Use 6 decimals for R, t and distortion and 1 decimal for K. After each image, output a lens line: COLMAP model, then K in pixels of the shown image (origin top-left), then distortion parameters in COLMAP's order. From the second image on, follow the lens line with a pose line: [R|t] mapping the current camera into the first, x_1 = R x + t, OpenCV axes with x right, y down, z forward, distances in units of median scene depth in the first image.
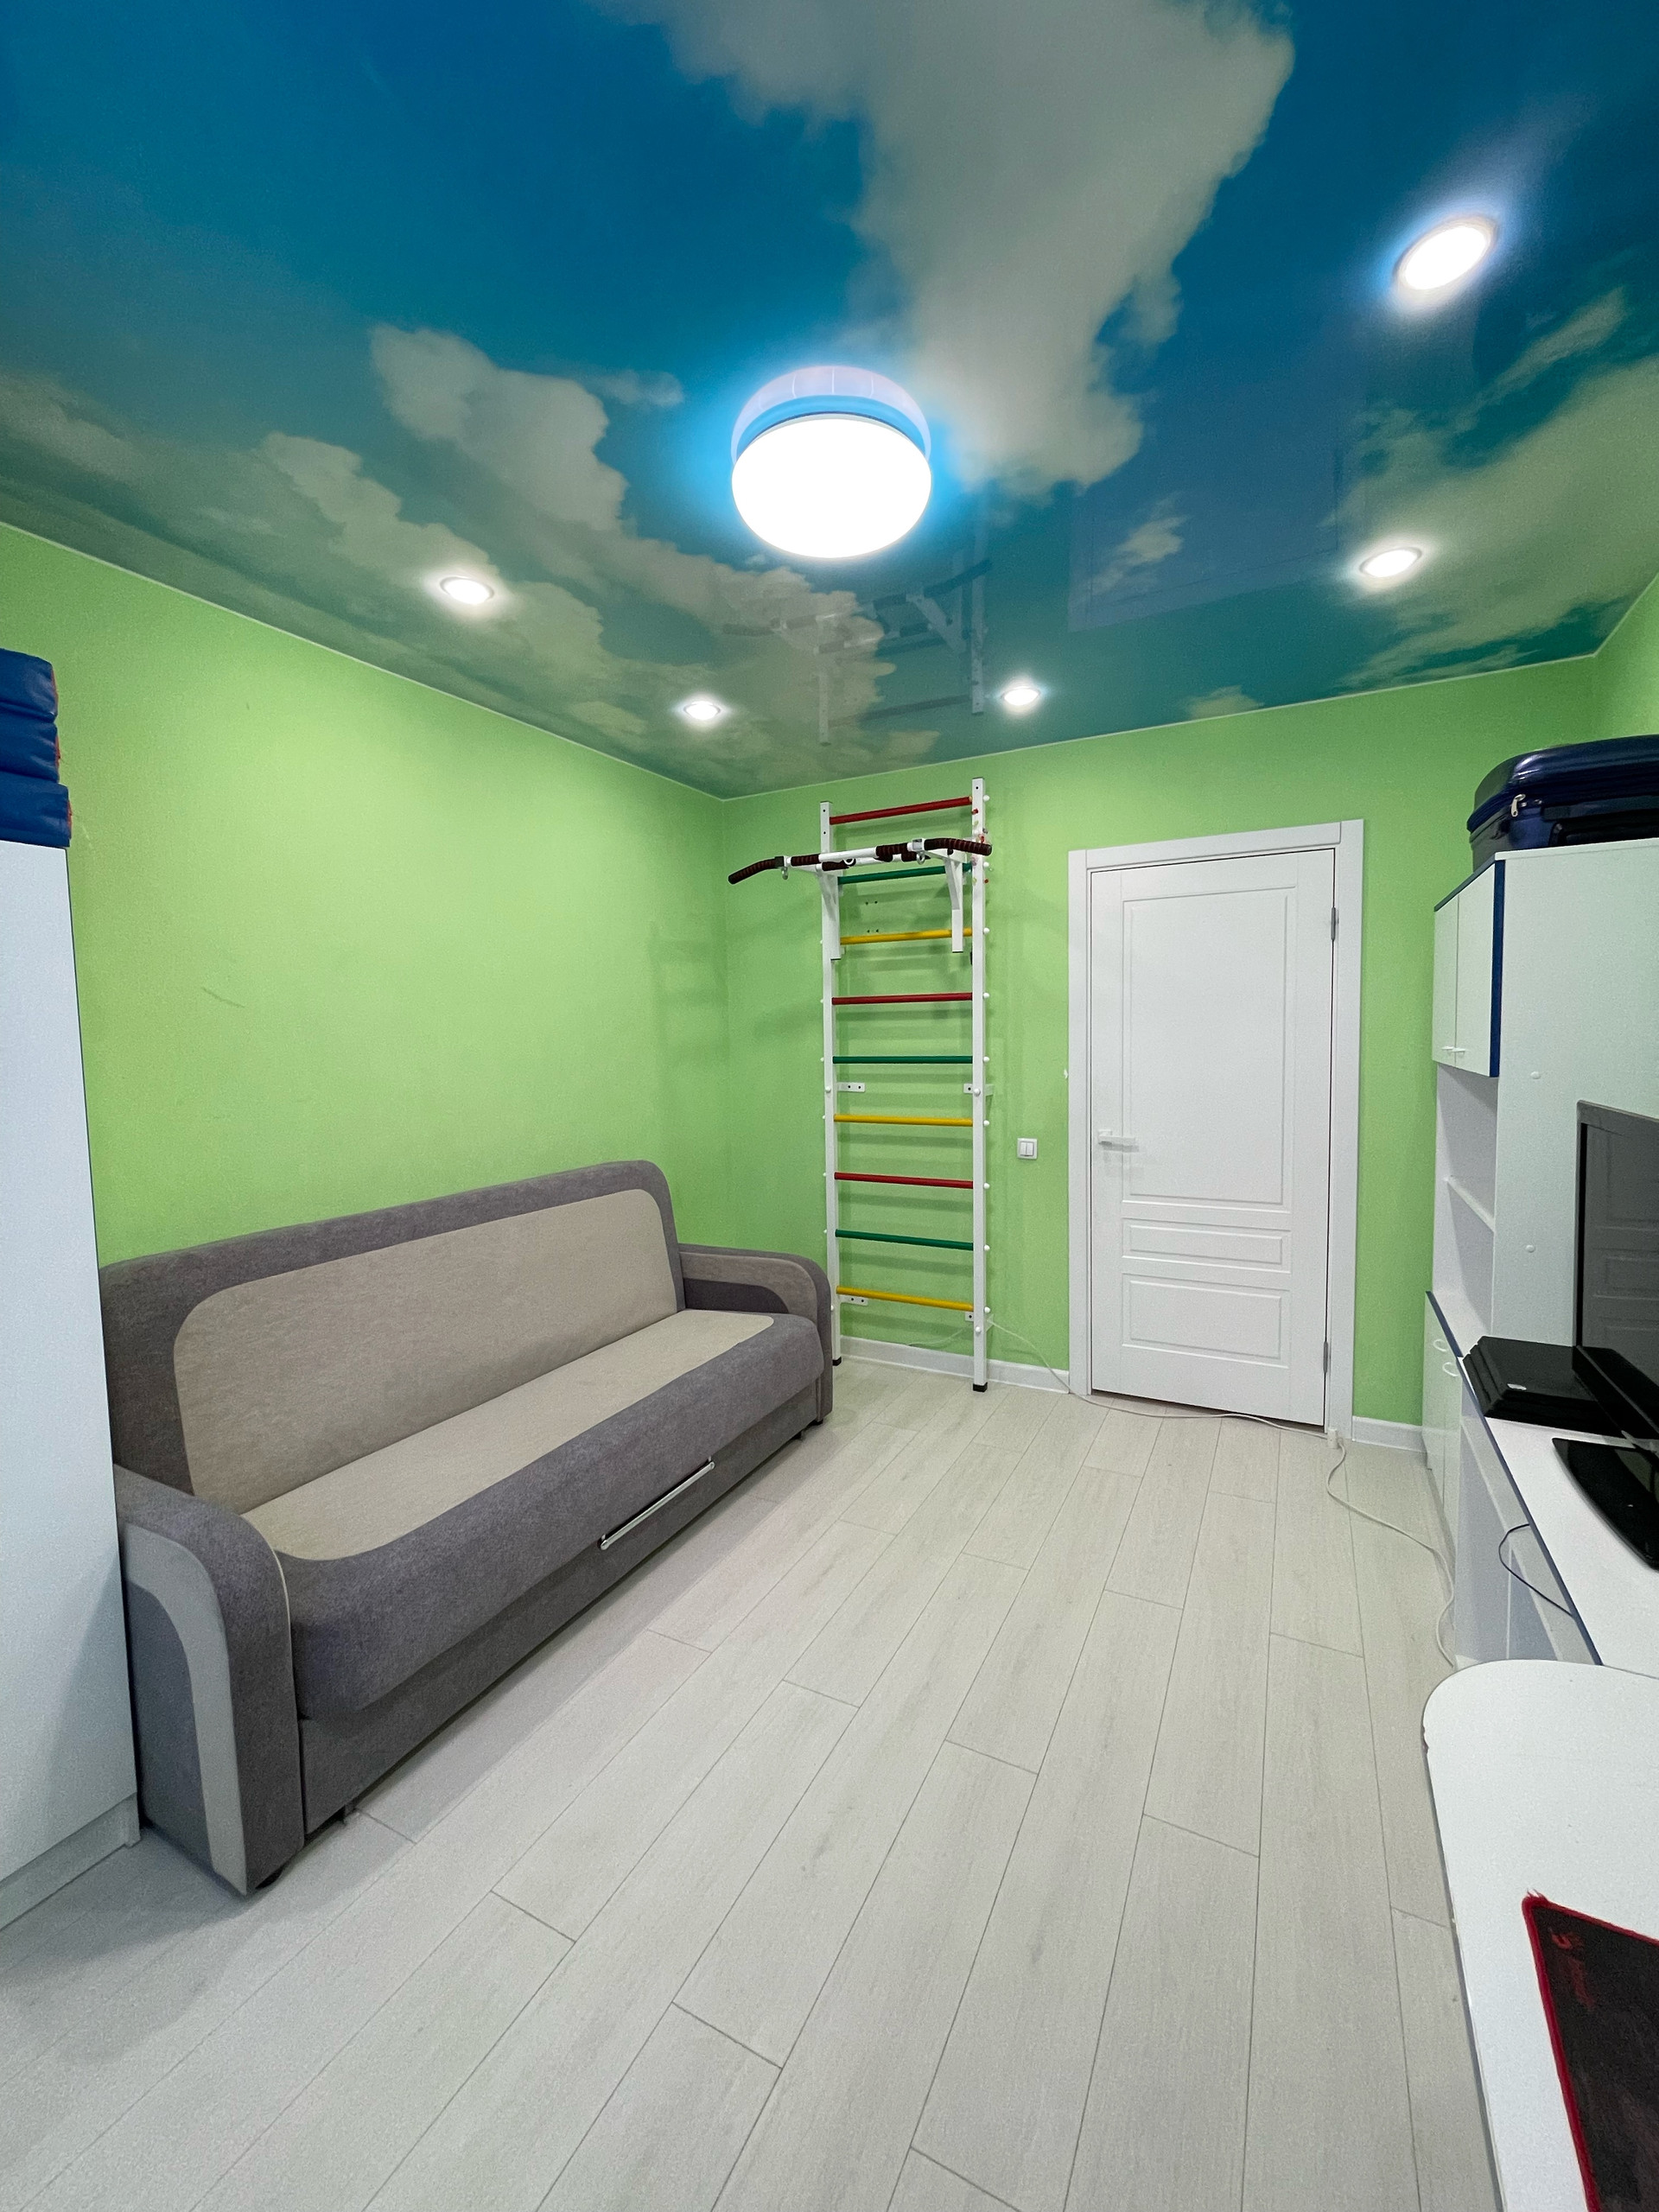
lens RADIAL K [[891.2, 0, 832.2], [0, 891.2, 1100.2], [0, 0, 1]] dist [-0.004704, -0.000078]
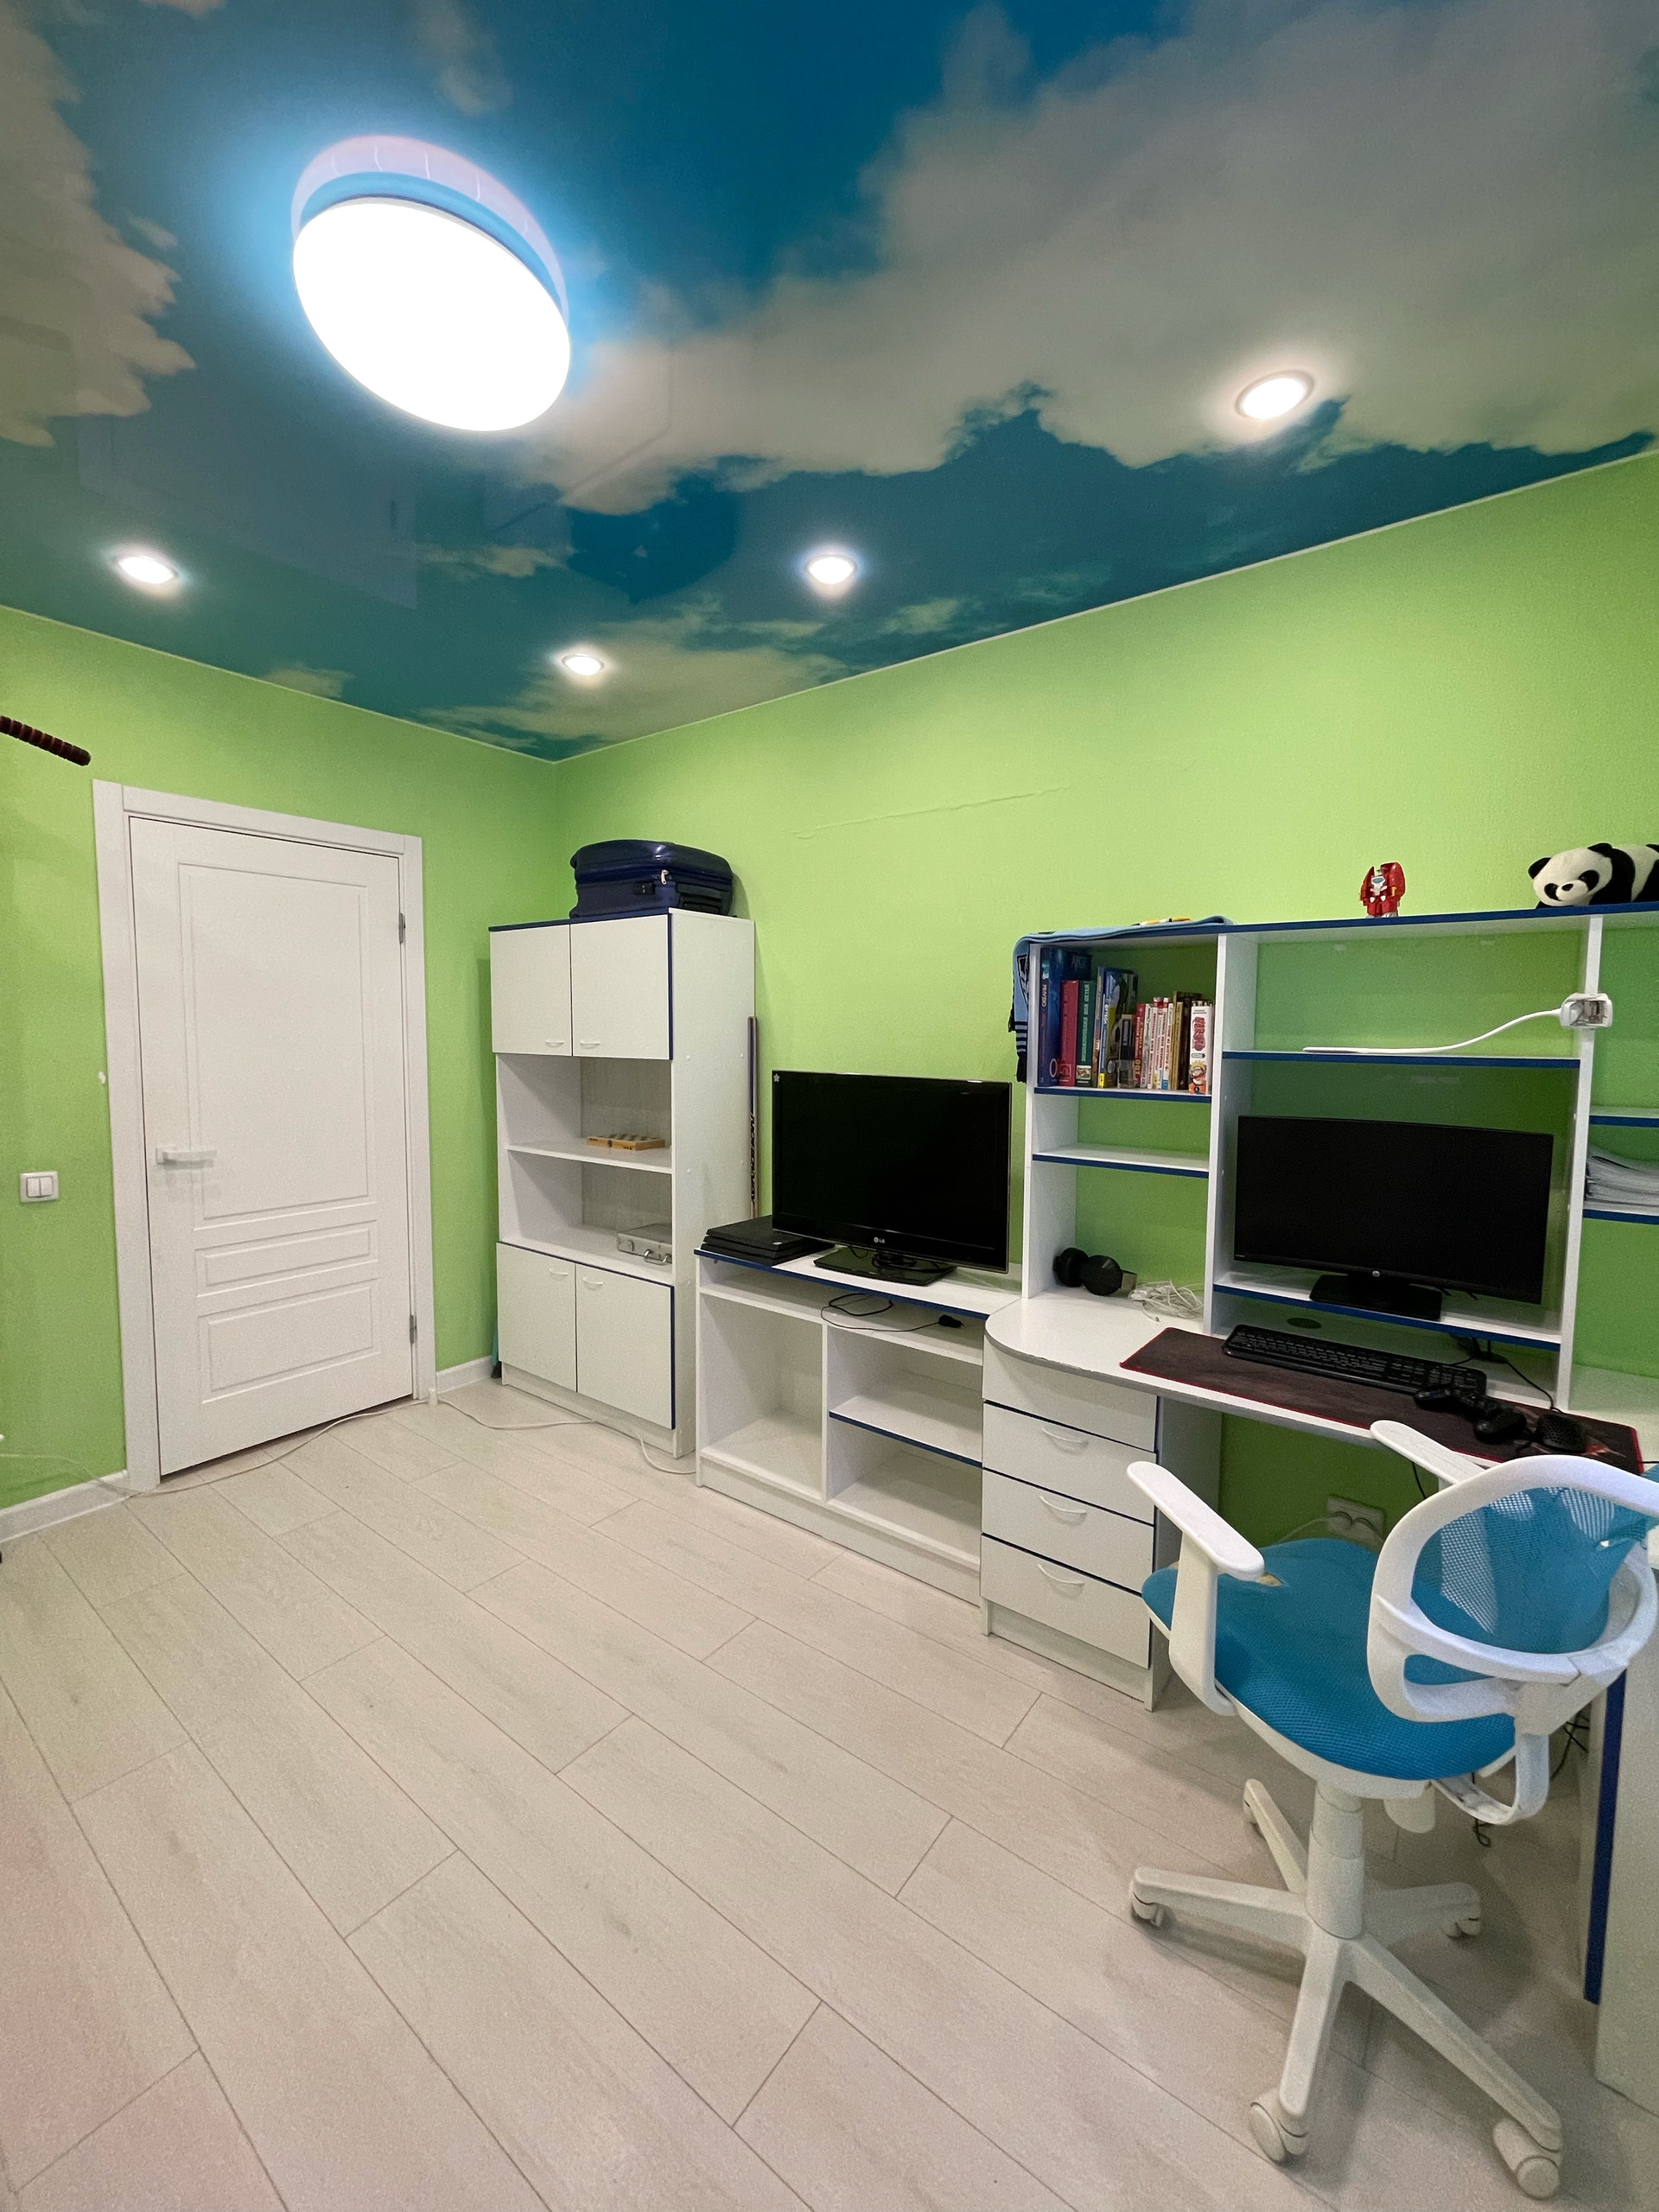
lens RADIAL K [[891.2, 0, 832.5], [0, 891.2, 1099.3], [0, 0, 1]] dist [-0.004704, -0.000078]
pose [[0.163687, -0.057750, 0.984821, -0.430965], [0.065108, 0.996741, 0.047627, -0.007941], [-0.984362, 0.056323, 0.166913, 0.317162]]
